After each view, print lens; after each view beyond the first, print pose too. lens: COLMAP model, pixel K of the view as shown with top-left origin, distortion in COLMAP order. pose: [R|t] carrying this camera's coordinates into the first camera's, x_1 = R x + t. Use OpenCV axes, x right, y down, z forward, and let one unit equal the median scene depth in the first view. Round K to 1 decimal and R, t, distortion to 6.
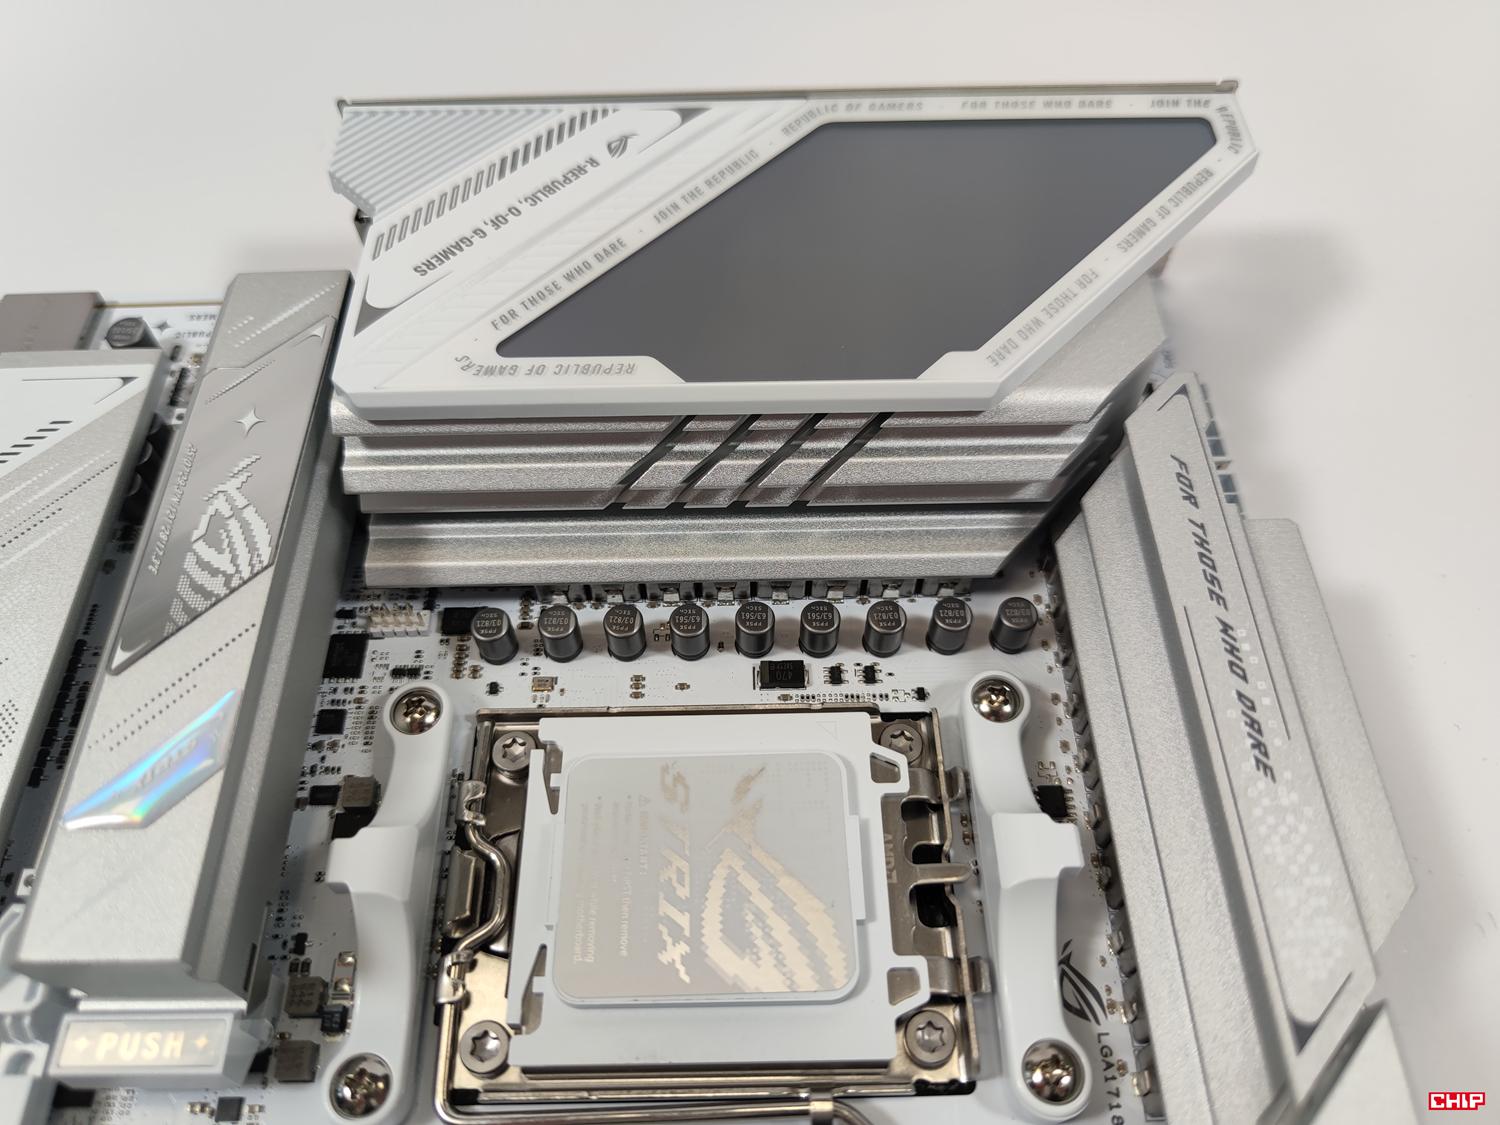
lens RADIAL K [[1134.7, 0, 751.8], [0, 1134.7, 578.6], [0, 0, 1]] dist [-0.019834, -0.023072]
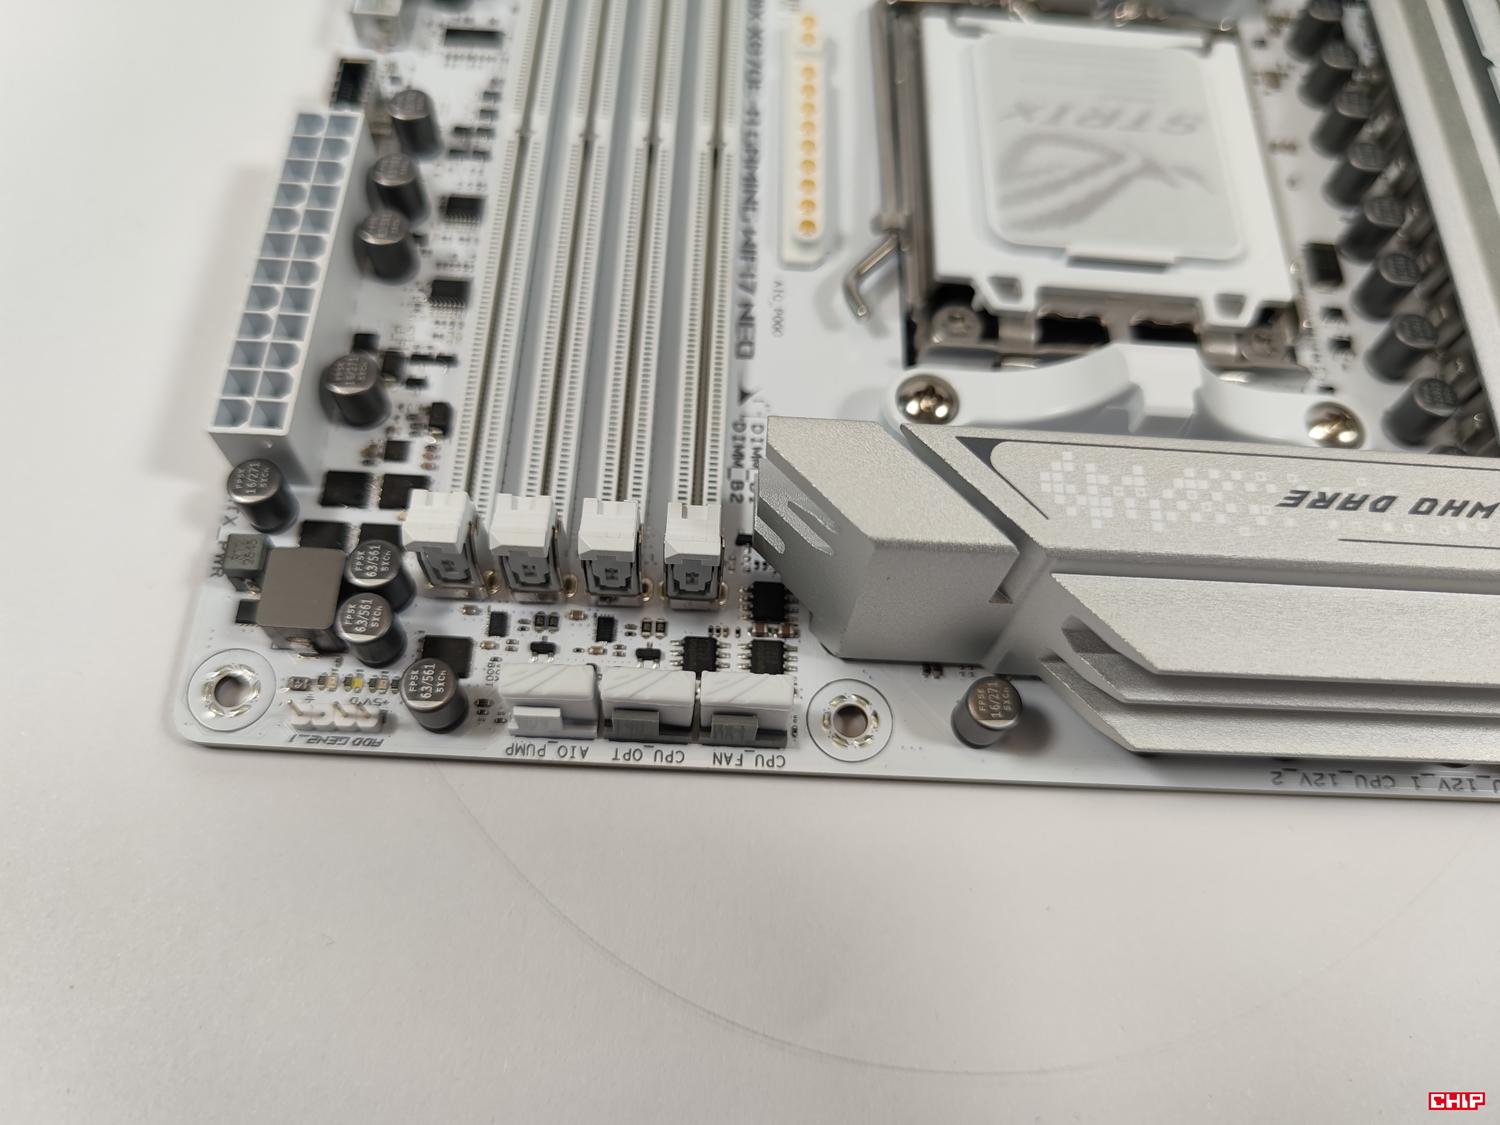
lens RADIAL K [[1134.7, 0, 768.9], [0, 1134.7, 586.2], [0, 0, 1]] dist [-0.019834, -0.023072]
pose [[-0.039438, 0.912561, -0.407036, 0.735941], [-0.879189, 0.161886, 0.448128, 0.128088], [0.474838, 0.375535, 0.795929, 0.187086]]
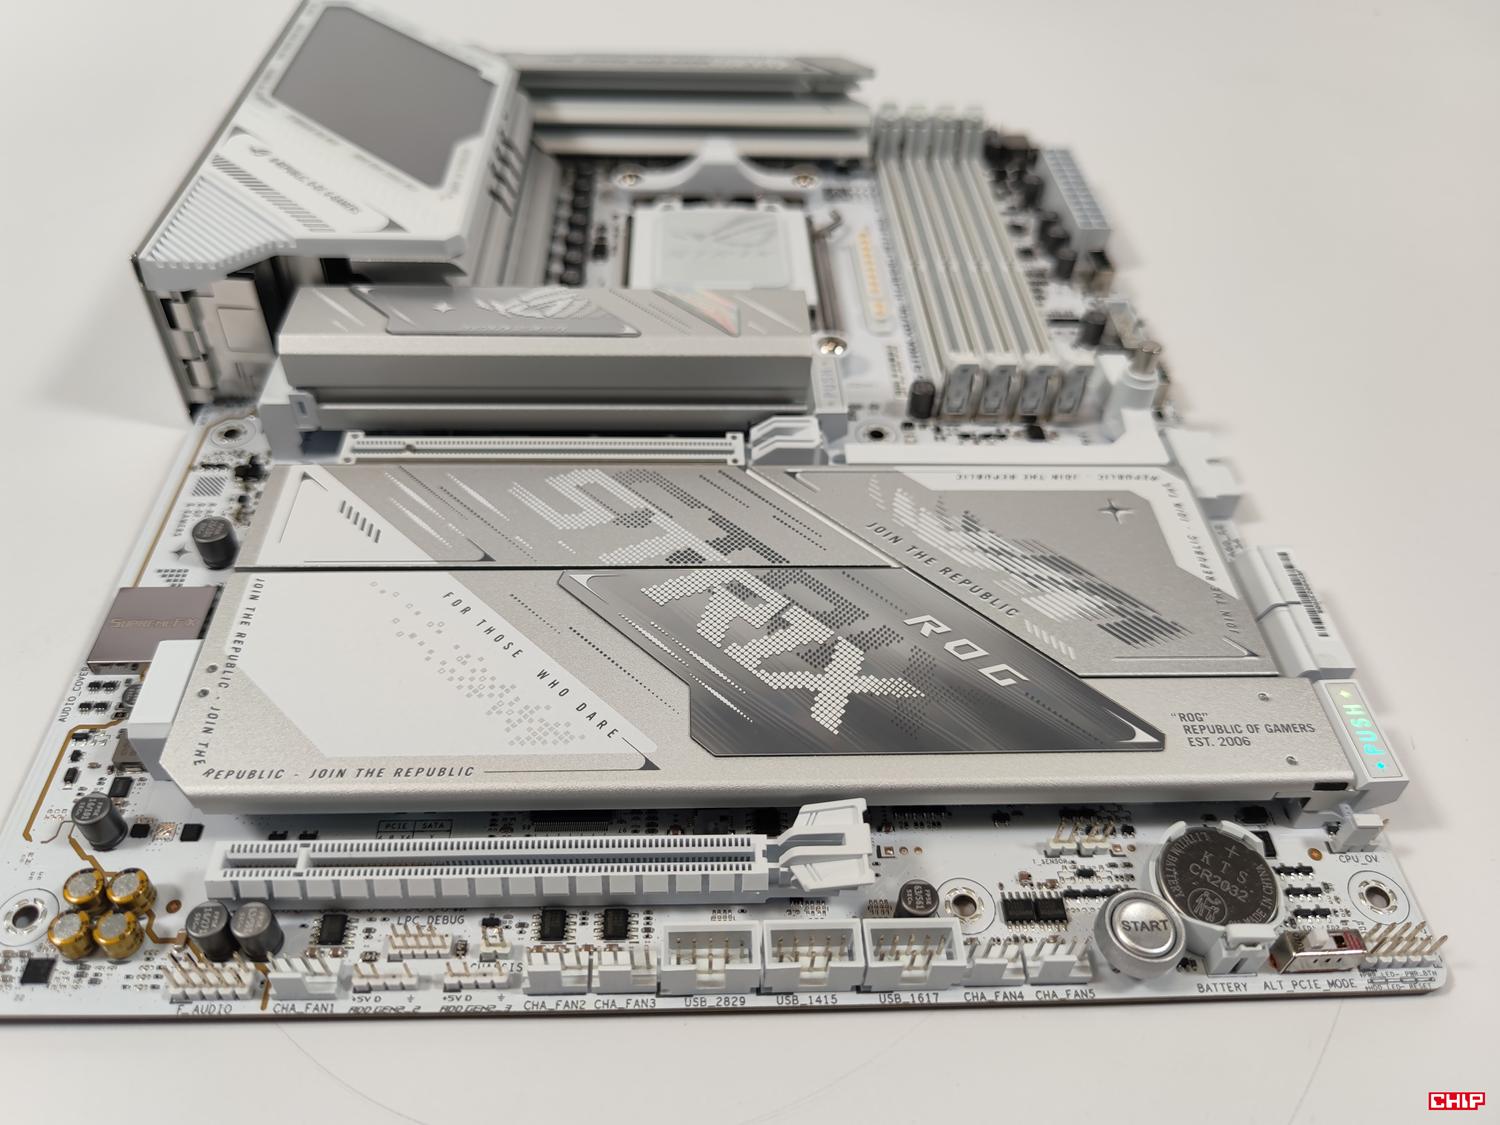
lens RADIAL K [[1134.7, 0, 743.4], [0, 1134.7, 613.5], [0, 0, 1]] dist [-0.019834, -0.023072]
pose [[-0.020585, -0.731449, 0.681585, -1.822284], [0.823864, 0.373813, 0.426043, -0.311128], [-0.566414, 0.570304, 0.594920, 0.156419]]
